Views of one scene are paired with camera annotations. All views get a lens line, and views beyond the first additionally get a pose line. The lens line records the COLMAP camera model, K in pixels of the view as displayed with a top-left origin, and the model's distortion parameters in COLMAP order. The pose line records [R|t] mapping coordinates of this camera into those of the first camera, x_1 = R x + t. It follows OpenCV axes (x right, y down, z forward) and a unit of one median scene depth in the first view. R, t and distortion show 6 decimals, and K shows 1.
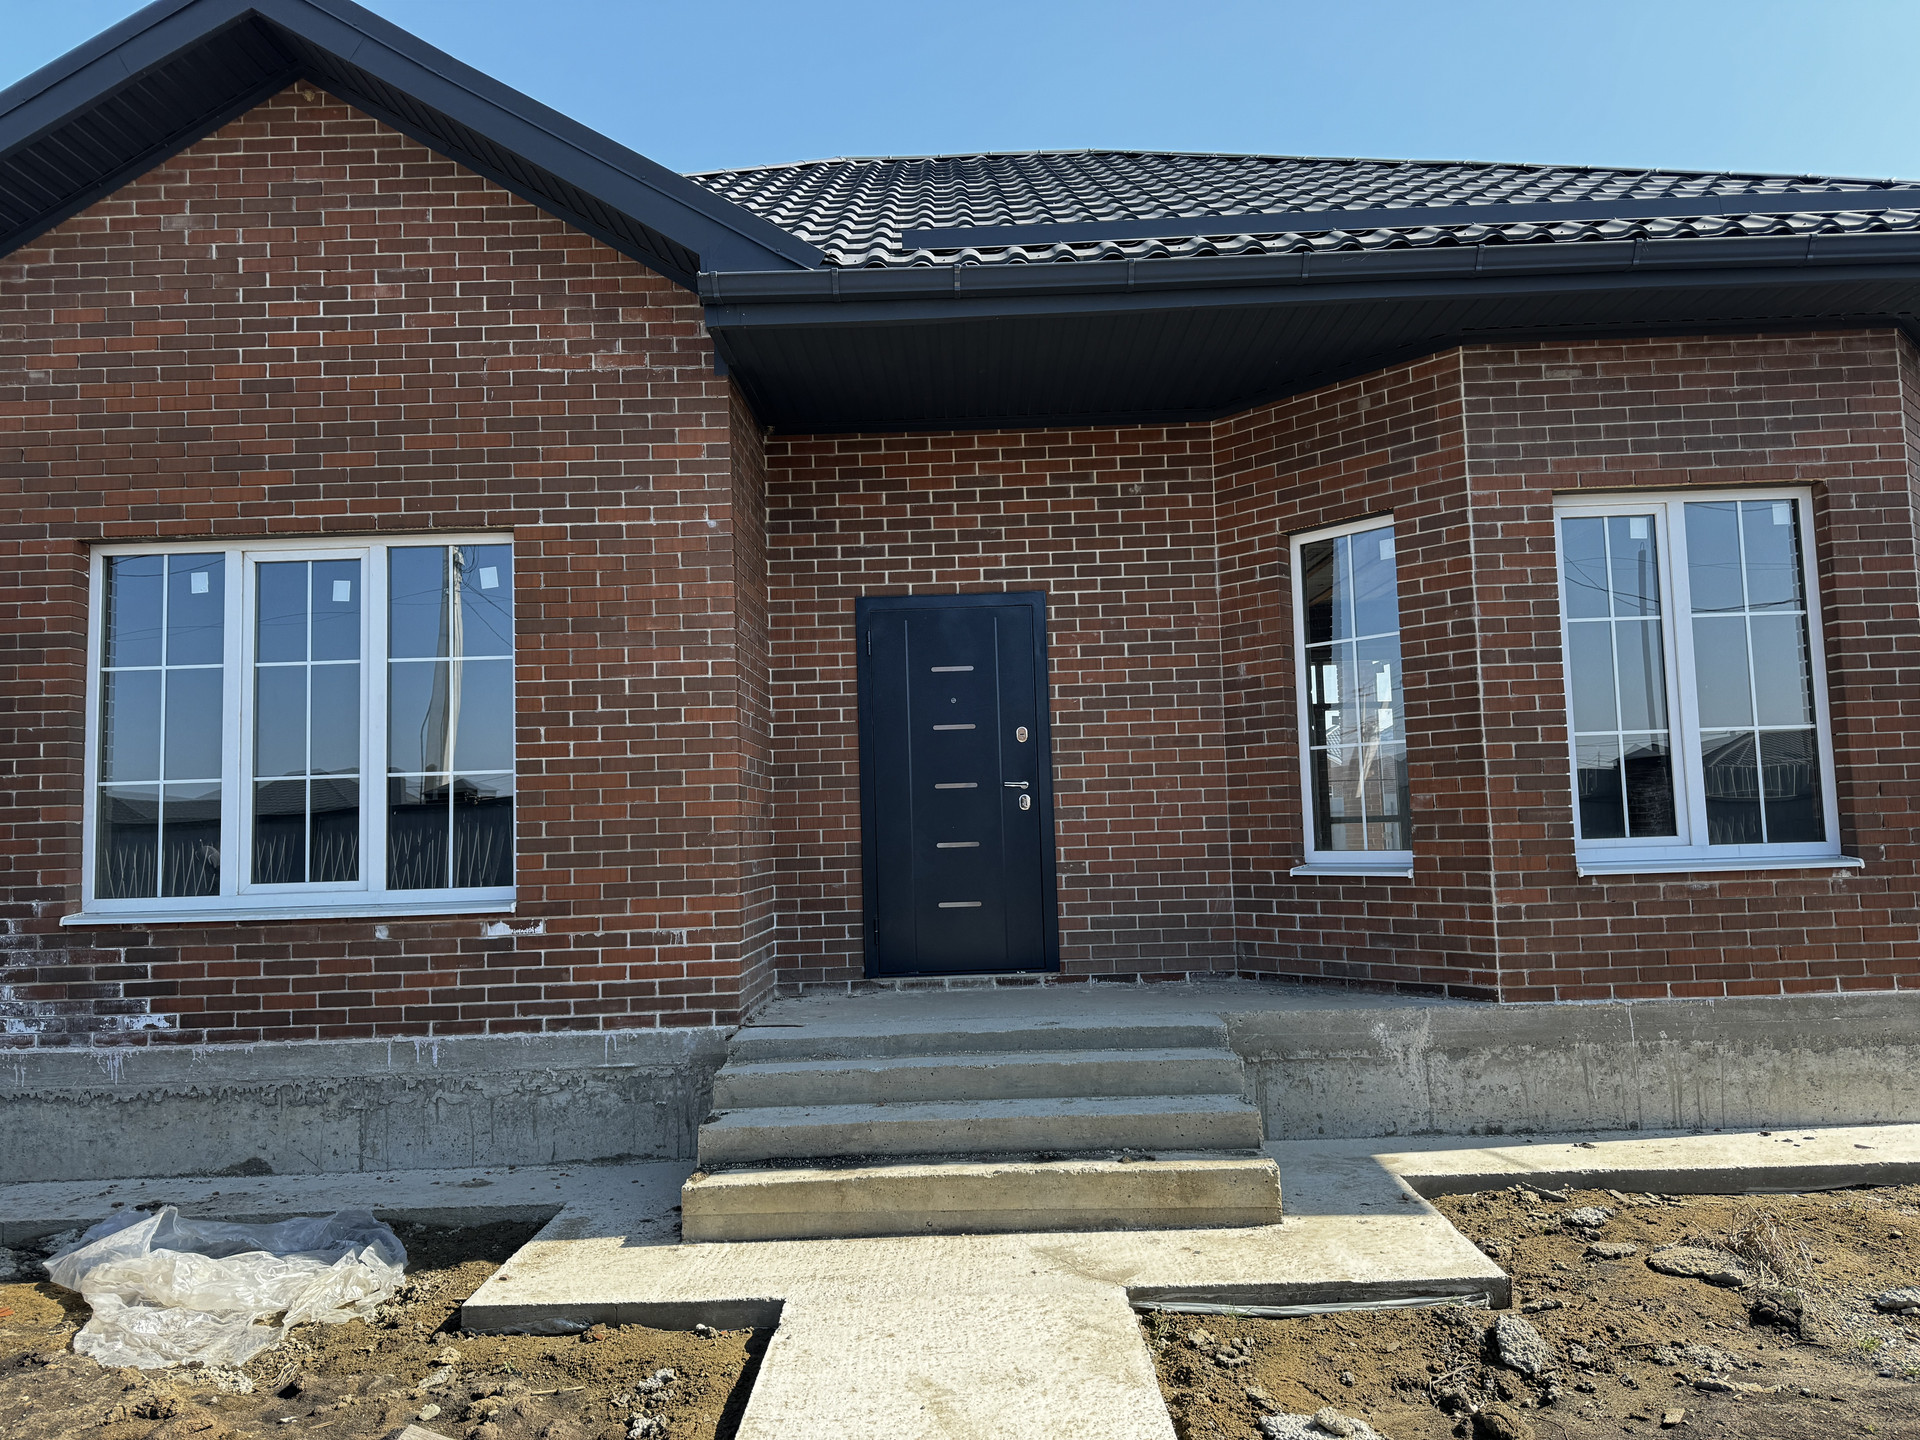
lens RADIAL K [[1318.9, 0, 960.0], [0, 1318.9, 720.0], [0, 0, 1]] dist [0.006357, -0.000673]
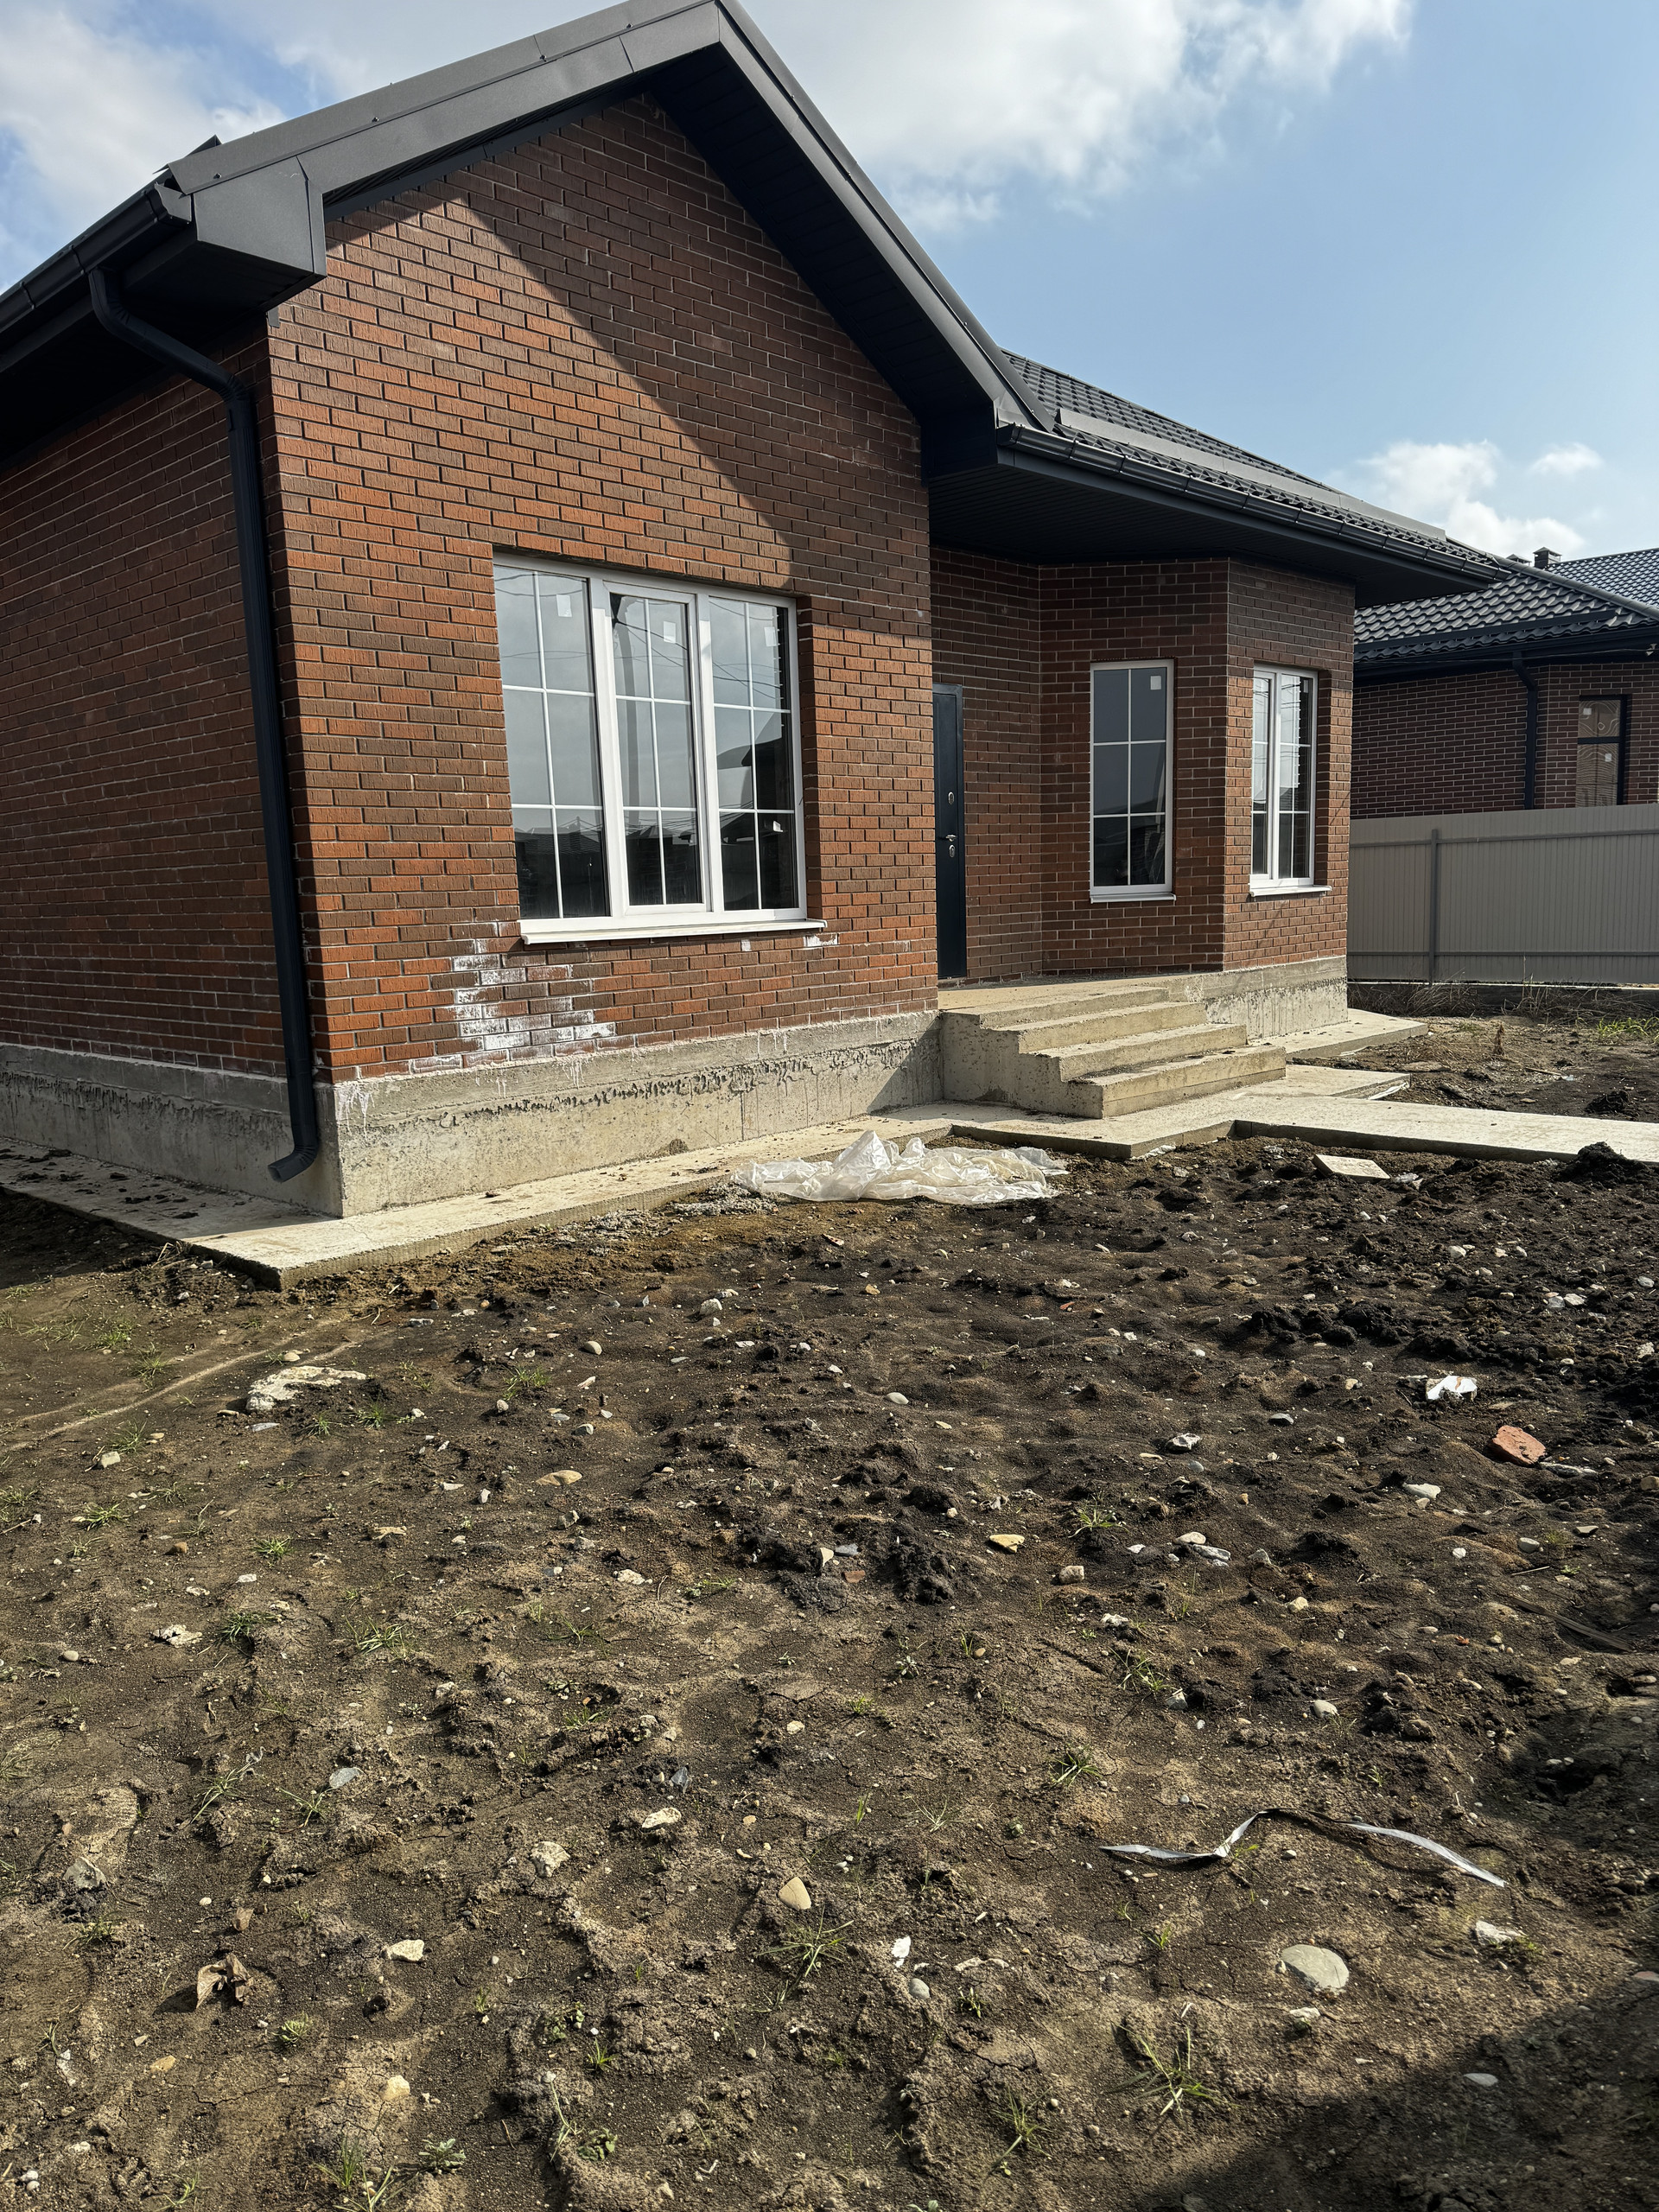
lens RADIAL K [[1555.8, 0, 816.0], [0, 1555.8, 1120.4], [0, 0, 1]] dist [0.017079, -0.021868]
pose [[0.692404, -0.102104, 0.714249, -1.411006], [-0.051319, 0.980460, 0.189909, 0.047318], [-0.719683, -0.168148, 0.673634, -0.010383]]
